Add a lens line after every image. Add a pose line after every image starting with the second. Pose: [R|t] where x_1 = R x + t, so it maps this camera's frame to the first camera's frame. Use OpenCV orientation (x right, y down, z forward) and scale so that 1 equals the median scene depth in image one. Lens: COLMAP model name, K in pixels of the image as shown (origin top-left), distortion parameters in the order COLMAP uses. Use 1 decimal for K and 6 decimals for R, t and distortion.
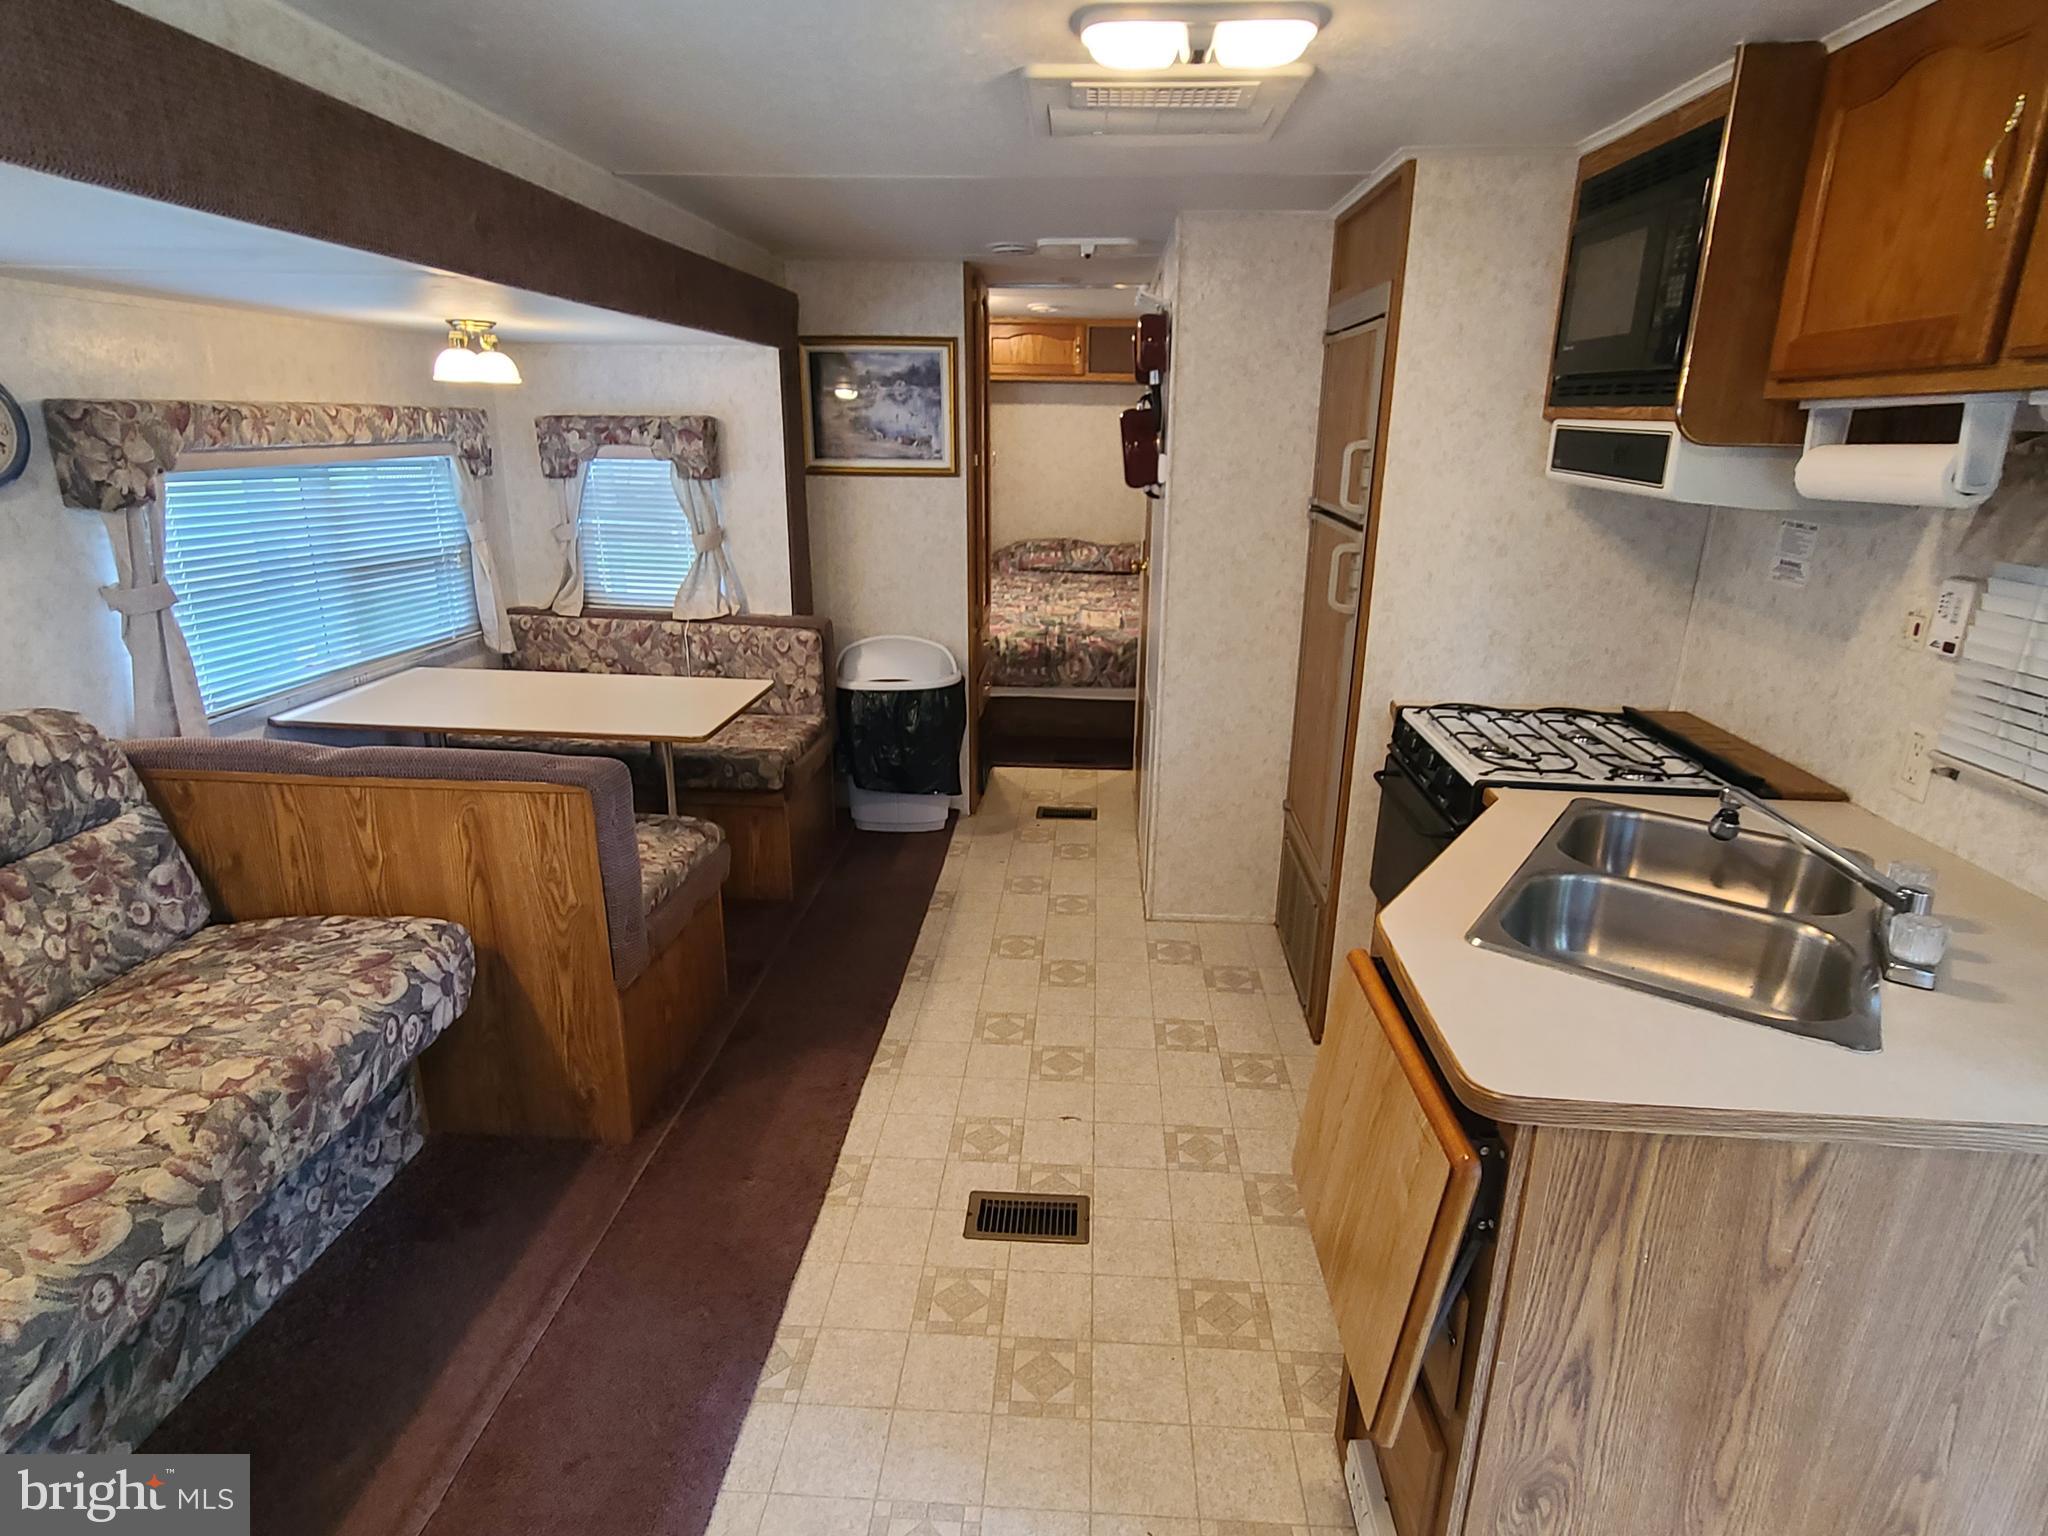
lens RADIAL K [[1093.6, 0, 1041.3], [0, 1093.6, 782.0], [0, 0, 1]] dist [0.000012, 0.000229]
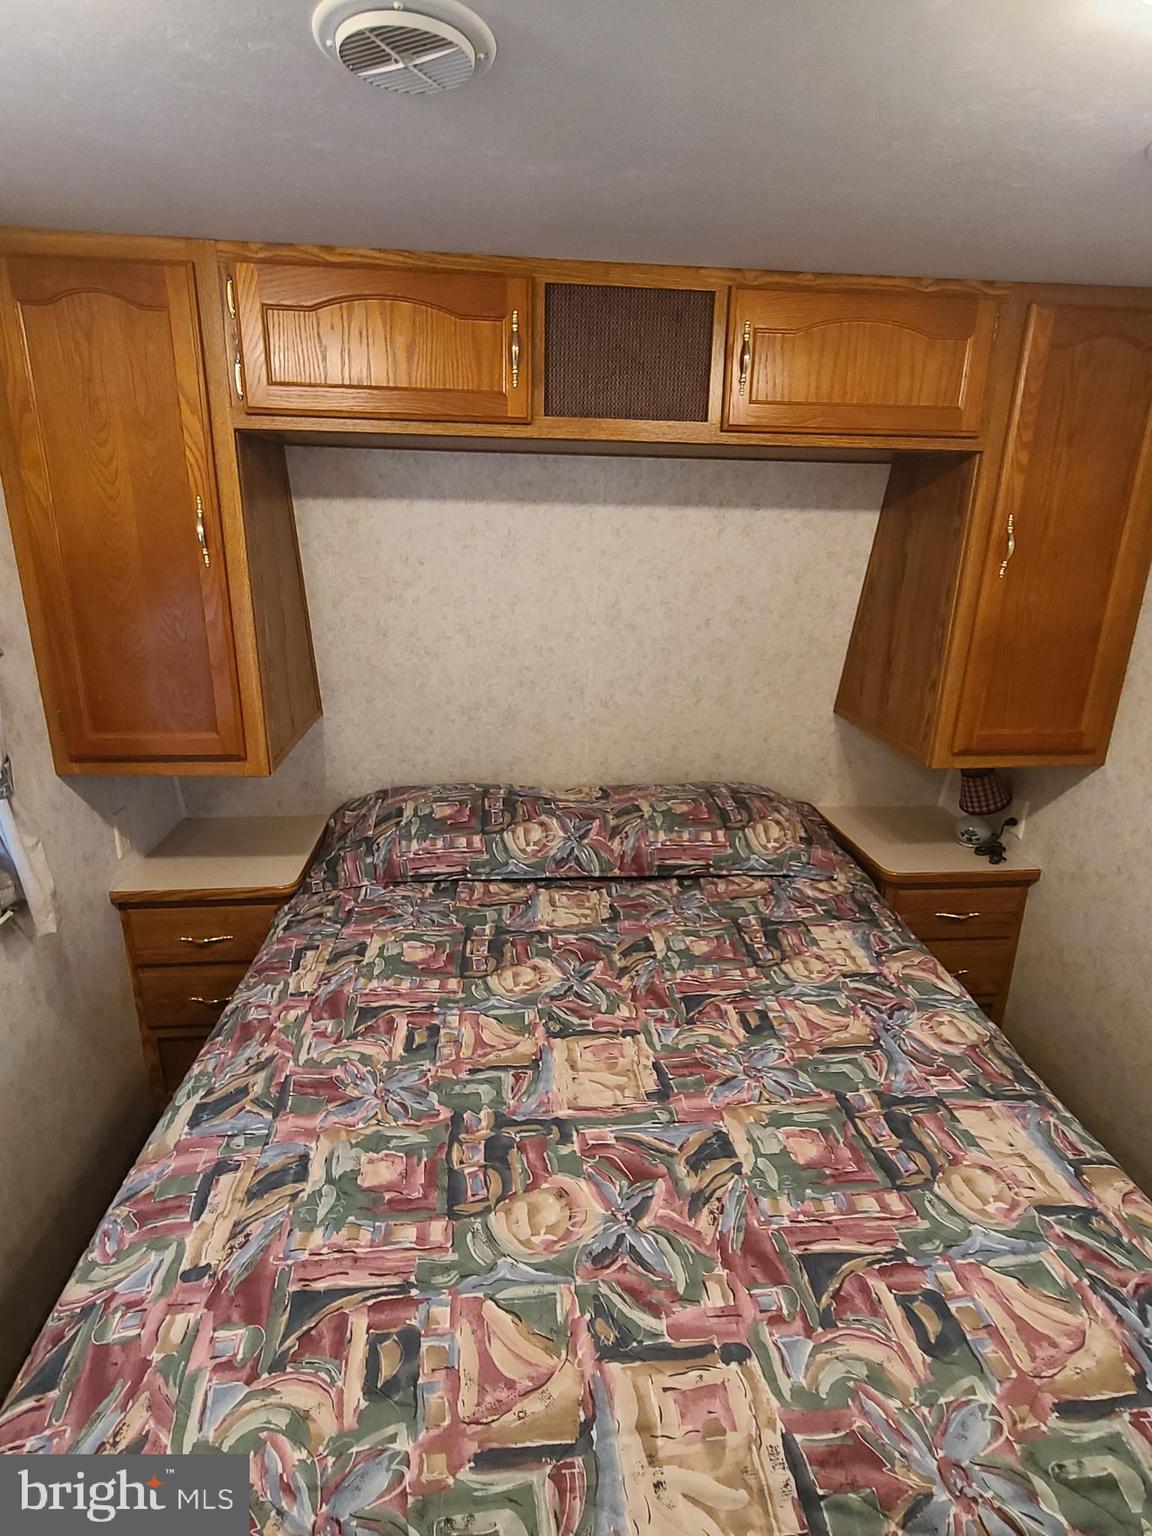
lens RADIAL K [[820.2, 0, 569.1], [0, 820.2, 775.3], [0, 0, 1]] dist [0.000012, 0.000229]
pose [[0.989269, -0.038568, 0.140922, 0.021958], [0.039481, 0.999213, -0.003691, -0.673970], [-0.140668, 0.009215, 0.990014, 1.942679]]
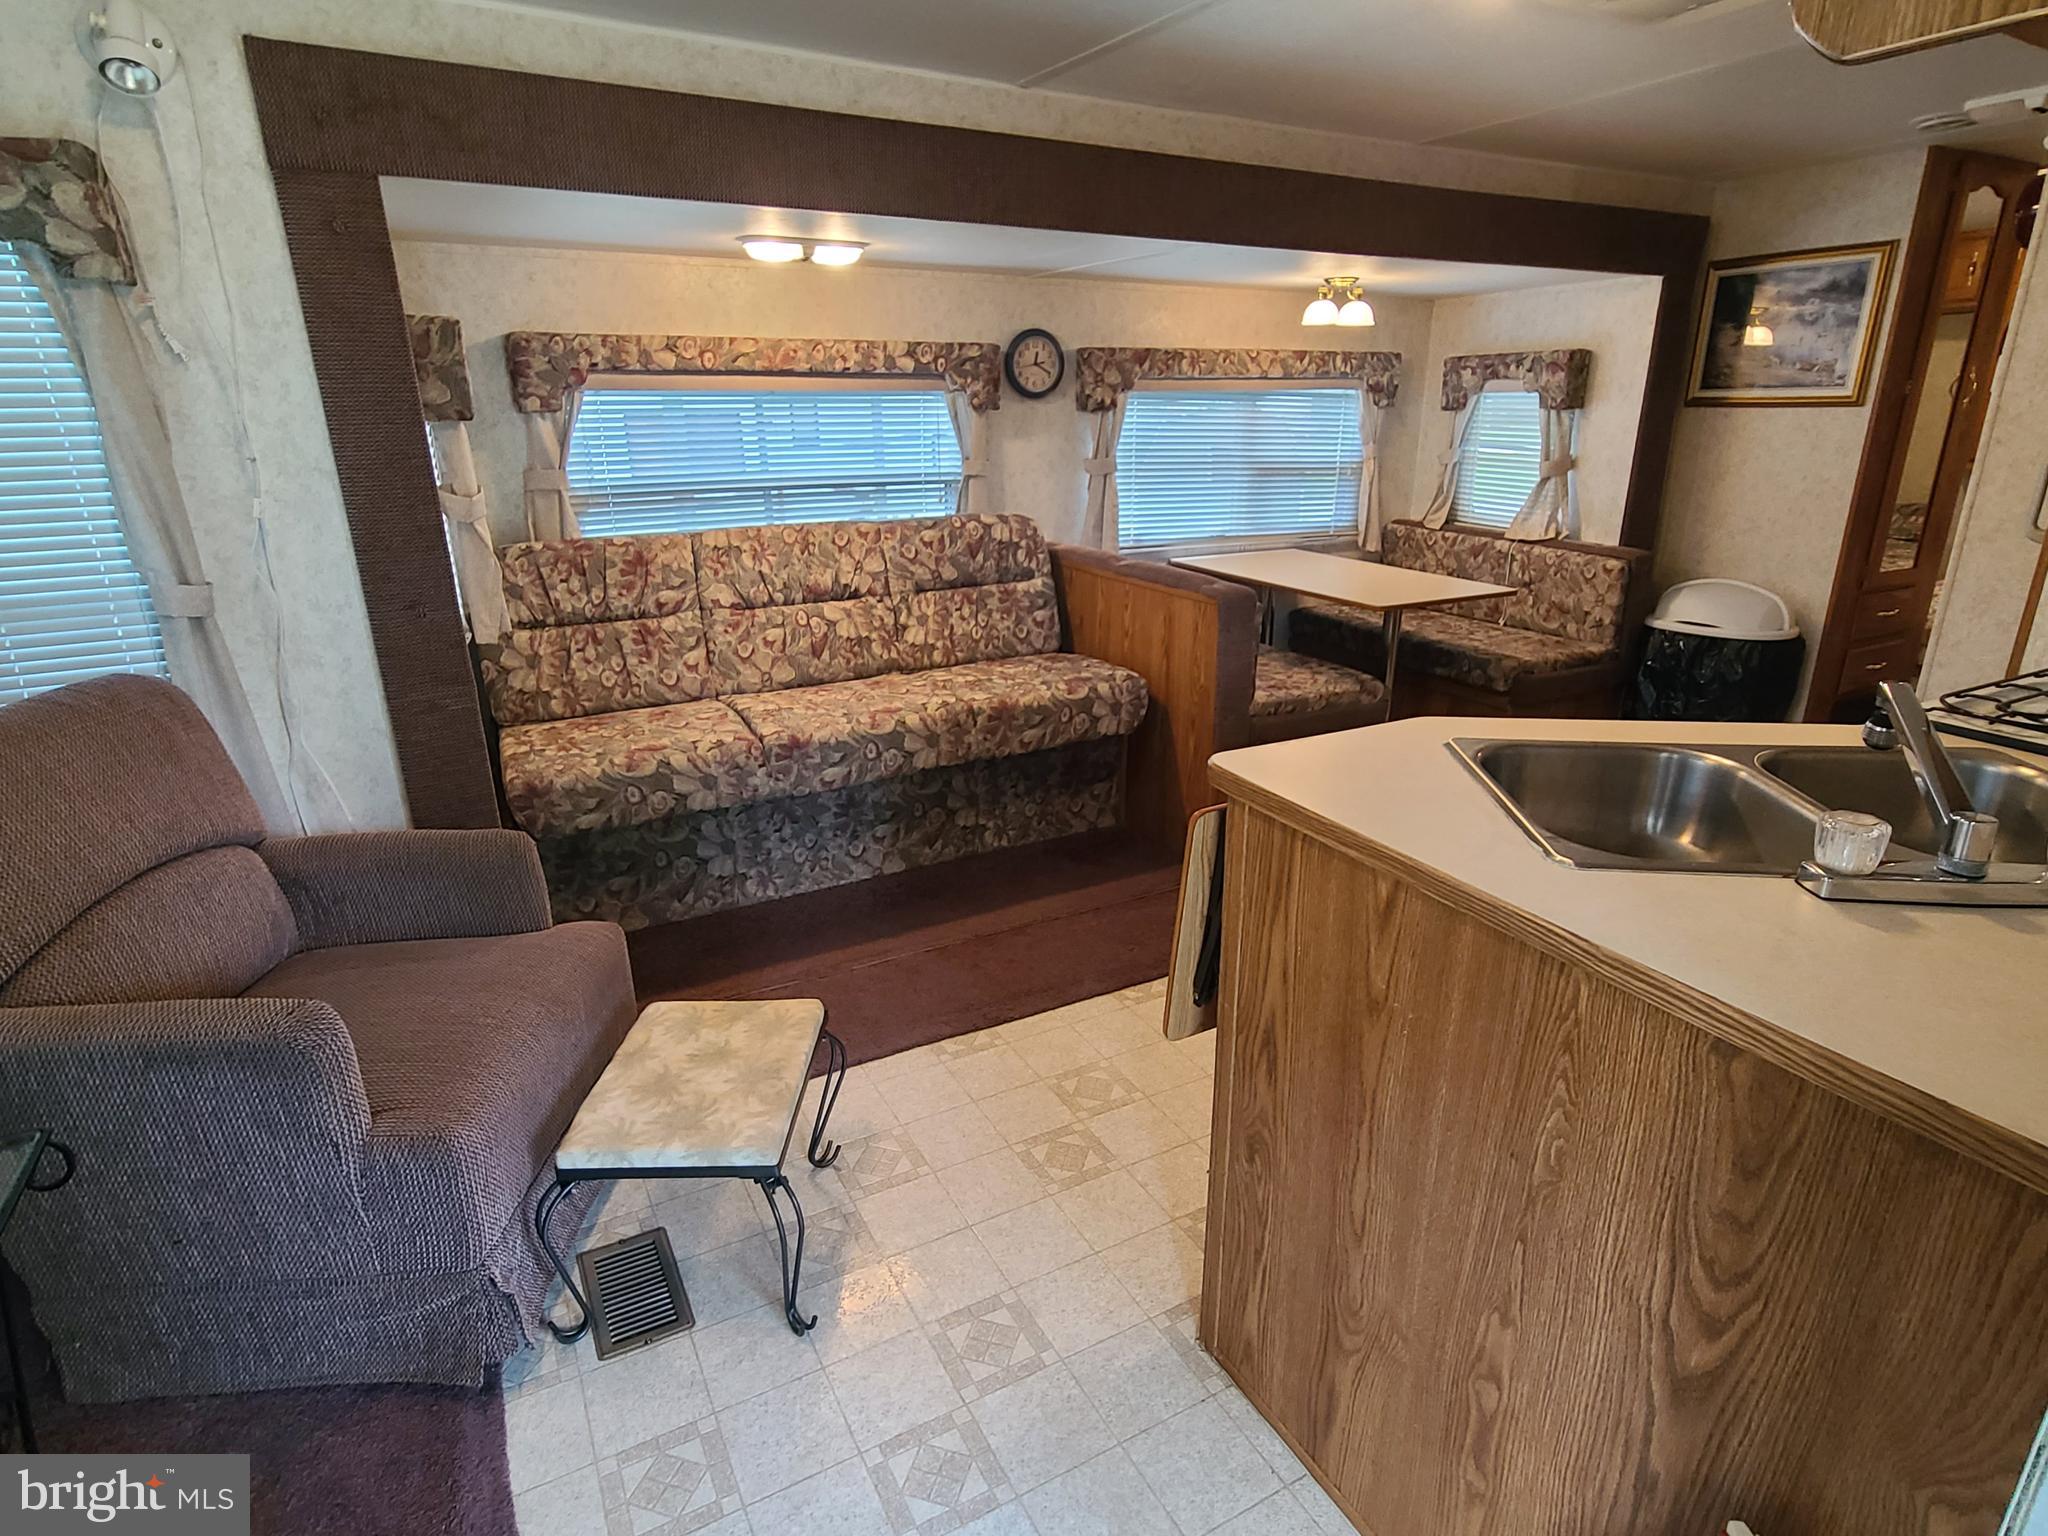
lens RADIAL K [[1093.6, 0, 1042.9], [0, 1093.6, 789.4], [0, 0, 1]] dist [0.000012, 0.000229]
pose [[0.518202, 0.265202, -0.813102, 0.684365], [-0.253447, 0.955623, 0.150161, 0.082844], [0.816842, 0.128264, 0.562421, 0.042477]]
